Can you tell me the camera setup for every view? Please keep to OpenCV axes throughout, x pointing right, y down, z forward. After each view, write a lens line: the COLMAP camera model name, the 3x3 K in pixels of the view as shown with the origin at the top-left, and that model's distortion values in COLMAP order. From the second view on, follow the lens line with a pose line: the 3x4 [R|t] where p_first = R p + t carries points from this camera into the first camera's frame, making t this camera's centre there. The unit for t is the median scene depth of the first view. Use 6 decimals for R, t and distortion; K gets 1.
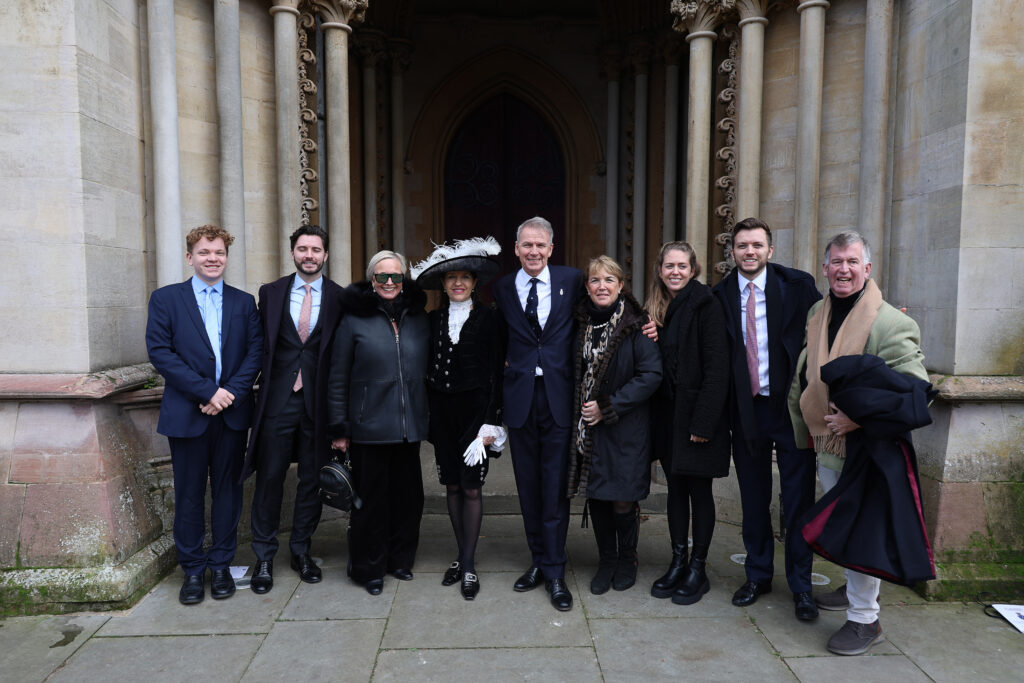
lens RADIAL K [[711.9, 0, 507.7], [0, 711.9, 341.4], [0, 0, 1]] dist [0.011677, -0.000653]
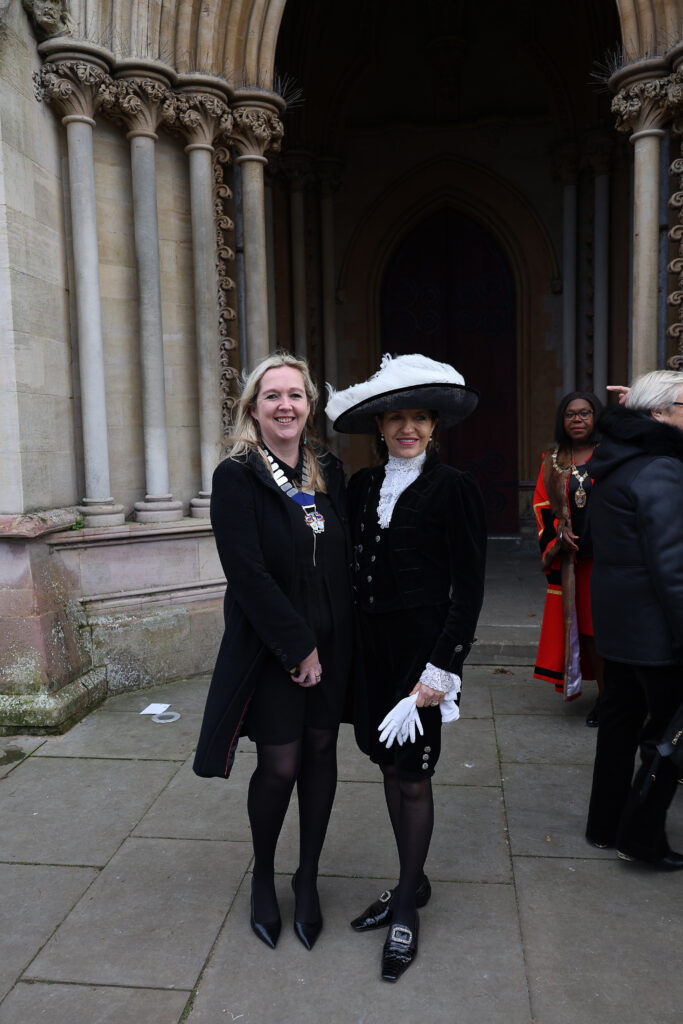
lens RADIAL K [[833.9, 0, 341.2], [0, 833.9, 507.3], [0, 0, 1]] dist [0.024205, -0.020336]
pose [[0.985202, -0.010384, -0.171085, 0.081162], [0.013285, 0.999787, 0.015821, 0.018479], [0.170884, -0.017860, 0.985129, -0.125504]]
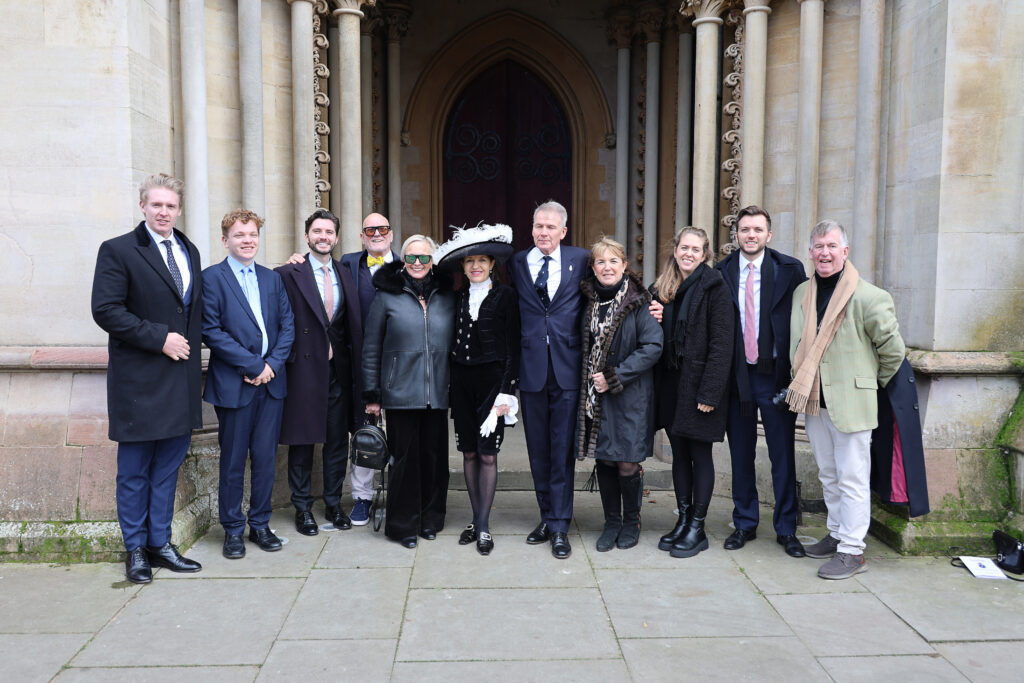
lens RADIAL K [[878.1, 0, 495.9], [0, 878.1, 341.9], [0, 0, 1]] dist [-0.011356, 0.003510]
pose [[0.999993, 0.002722, -0.002478, -0.030448], [-0.002699, 0.999953, 0.009284, 0.021338], [0.002504, -0.009277, 0.999954, -0.298065]]
